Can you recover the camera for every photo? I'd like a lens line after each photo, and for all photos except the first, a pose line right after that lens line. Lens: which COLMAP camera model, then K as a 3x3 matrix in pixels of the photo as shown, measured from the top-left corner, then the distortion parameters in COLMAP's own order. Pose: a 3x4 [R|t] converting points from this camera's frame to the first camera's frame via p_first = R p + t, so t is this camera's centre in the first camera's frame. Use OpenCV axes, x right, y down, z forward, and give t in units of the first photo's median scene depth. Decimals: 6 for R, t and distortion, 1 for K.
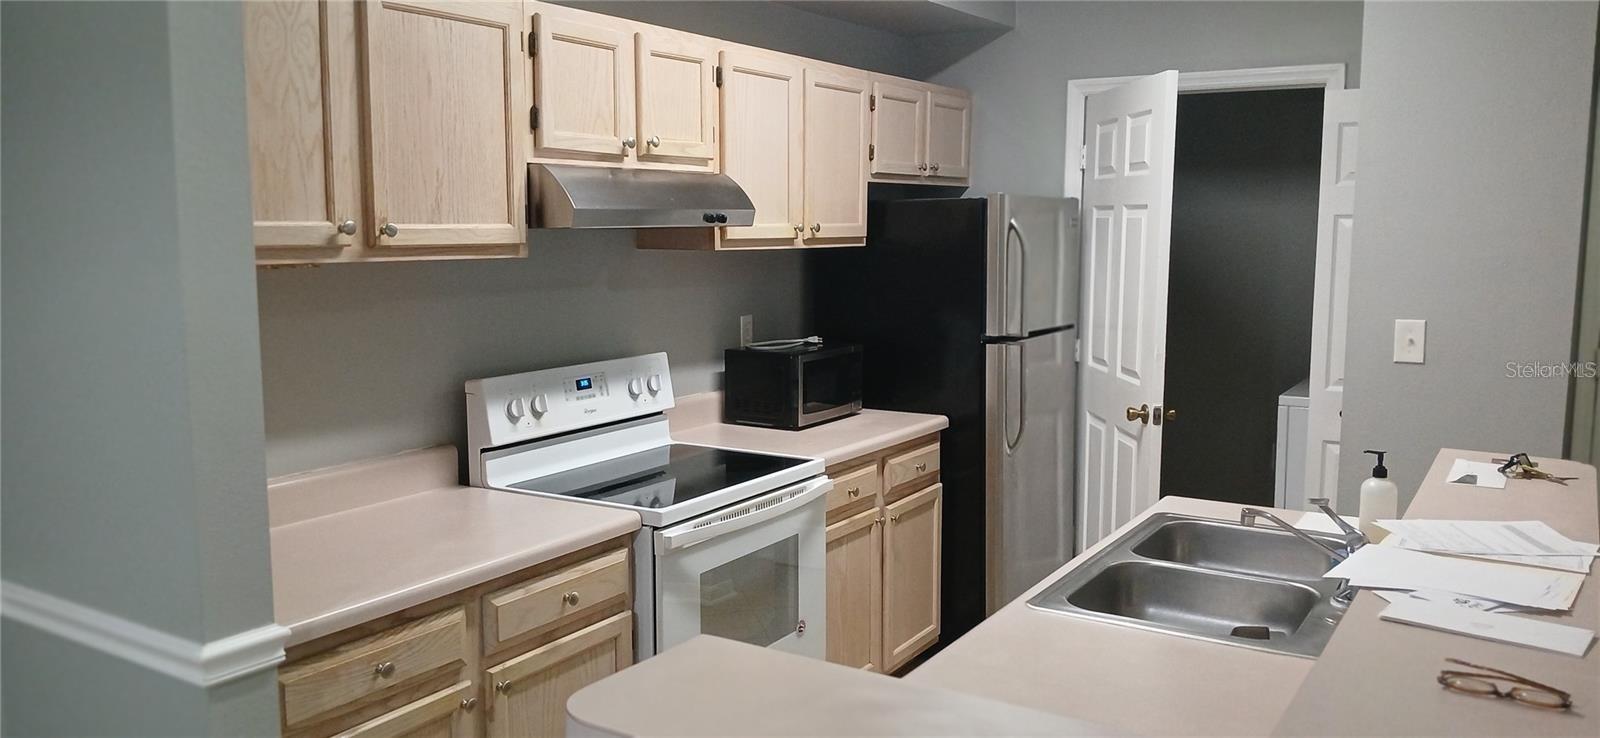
lens RADIAL K [[1212.4, 0, 794.9], [0, 1212.4, 359.1], [0, 0, 1]] dist [0.109217, -0.235252]
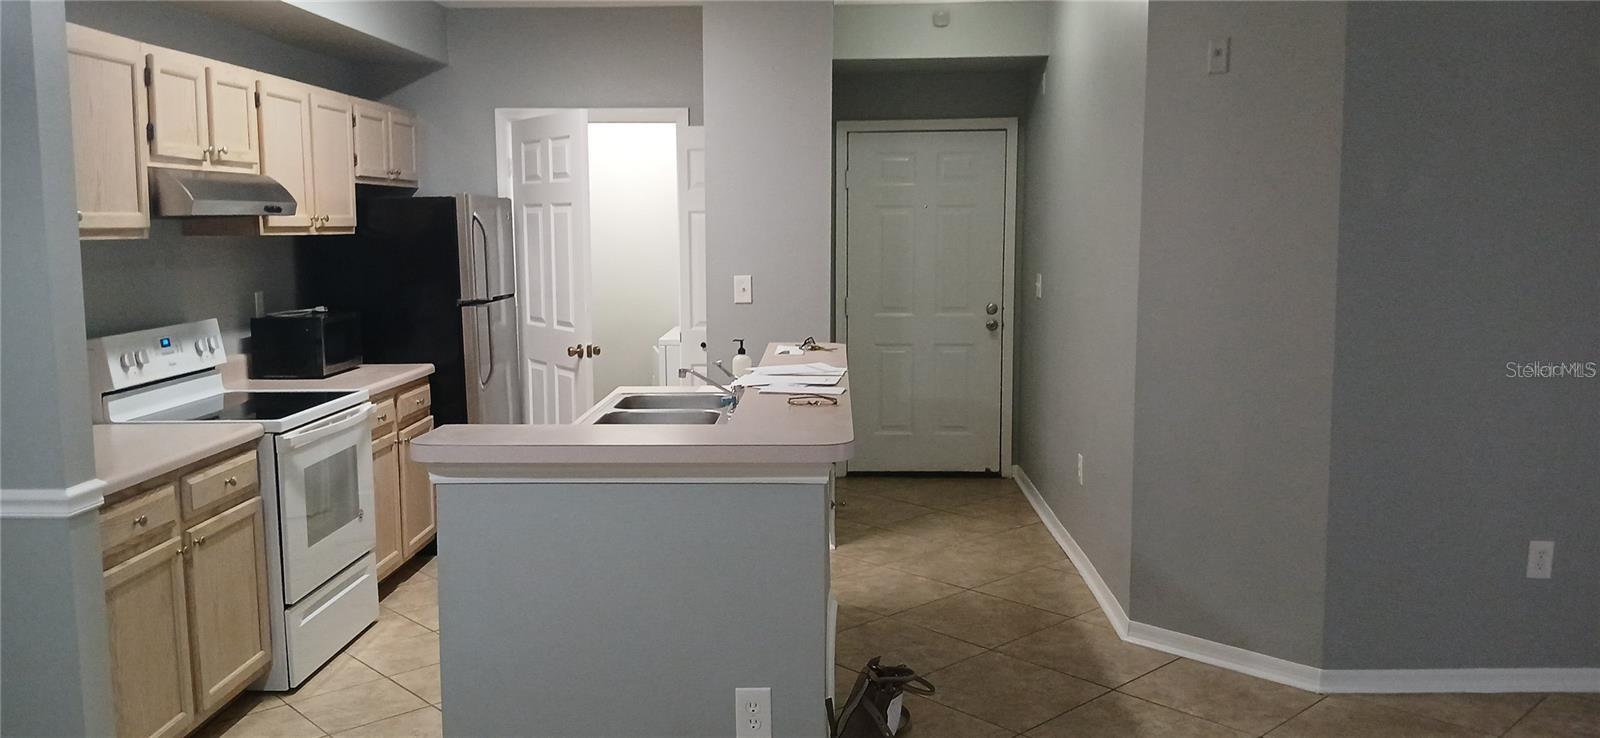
lens RADIAL K [[1212.4, 0, 794.9], [0, 1212.4, 359.1], [0, 0, 1]] dist [0.109217, -0.235252]
pose [[0.860628, -0.062085, 0.505436, -0.254583], [0.064143, 0.997851, 0.013352, 0.061763], [-0.505179, 0.020929, 0.862761, -0.409223]]
